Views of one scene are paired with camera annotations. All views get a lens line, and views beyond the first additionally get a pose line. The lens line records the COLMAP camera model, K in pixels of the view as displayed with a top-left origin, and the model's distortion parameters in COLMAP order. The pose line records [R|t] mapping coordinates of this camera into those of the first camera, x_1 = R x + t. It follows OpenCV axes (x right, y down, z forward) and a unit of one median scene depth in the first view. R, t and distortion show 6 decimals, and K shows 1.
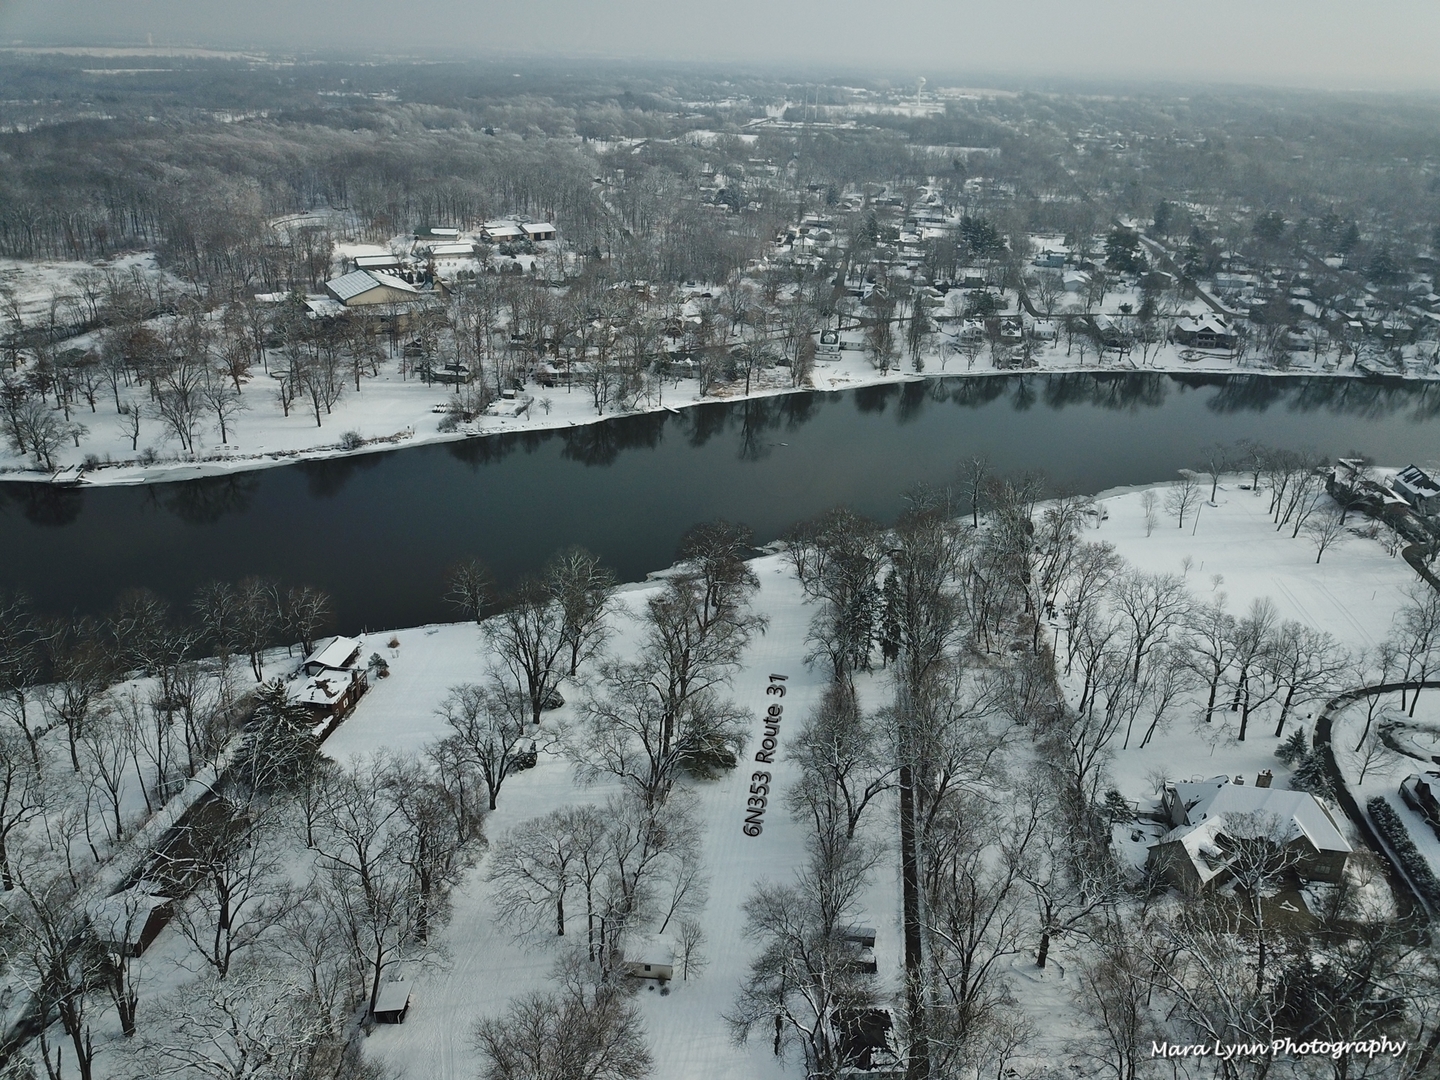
lens RADIAL K [[1089.7, 0, 722.6], [0, 1089.7, 534.6], [0, 0, 1]] dist [0.023355, -0.015839]
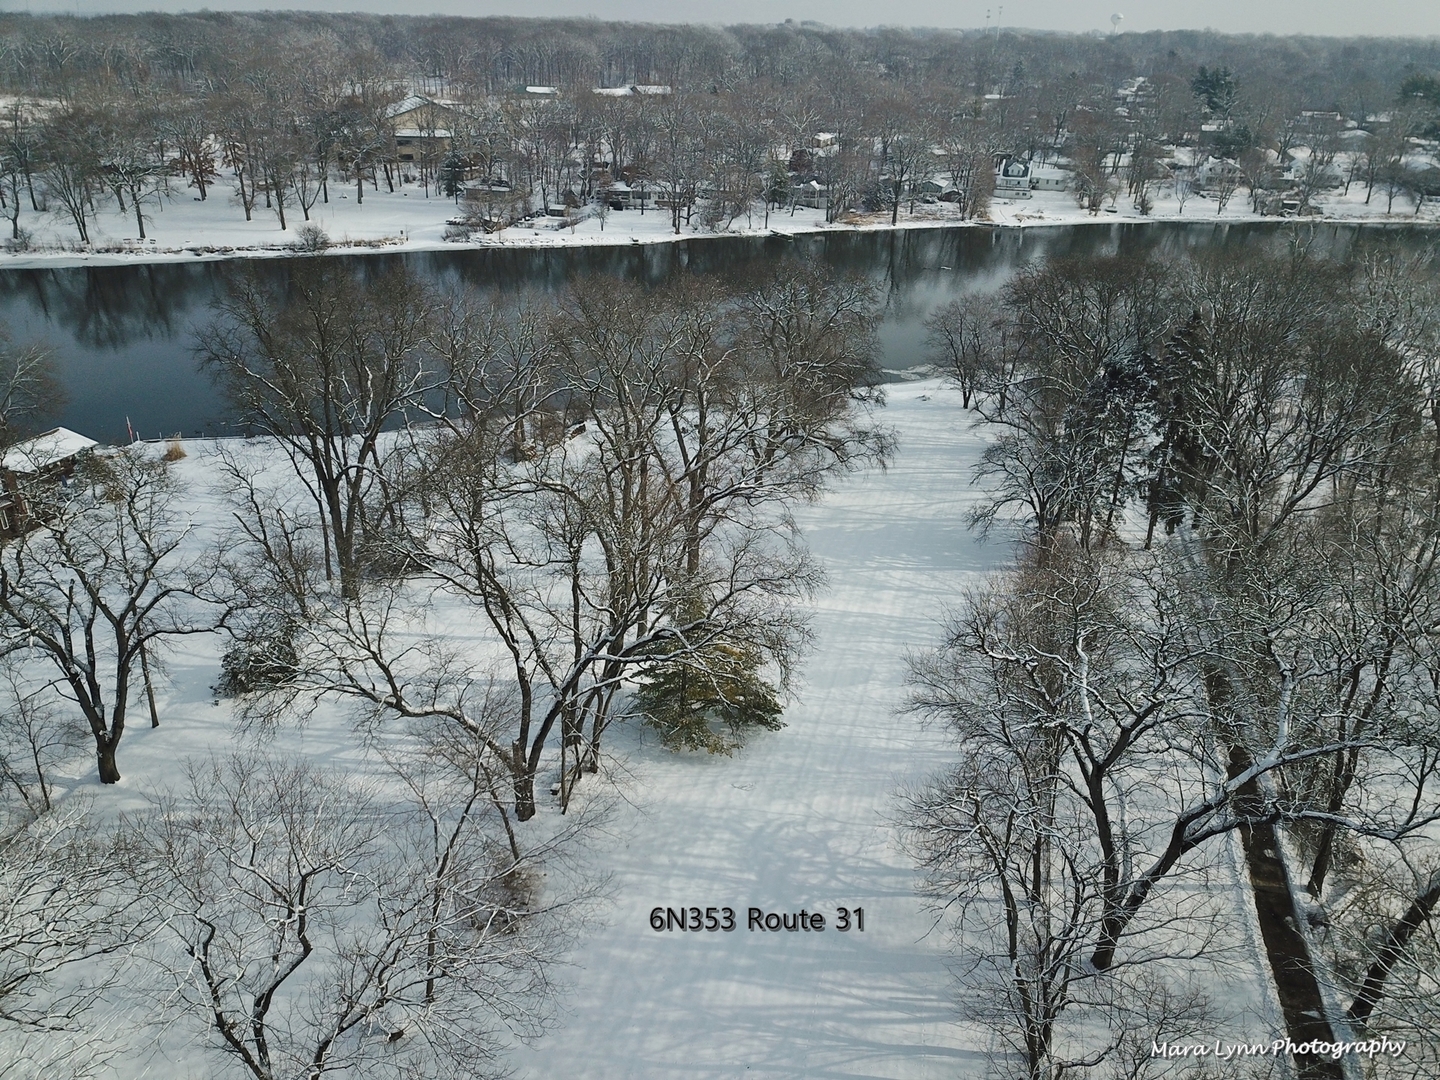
lens RADIAL K [[1089.7, 0, 722.6], [0, 1089.7, 534.6], [0, 0, 1]] dist [0.023355, -0.015839]
pose [[0.989448, 0.051659, -0.135365, 0.019307], [-0.050302, 0.998644, 0.013425, 0.067526], [0.135875, -0.006474, 0.990705, 0.293745]]
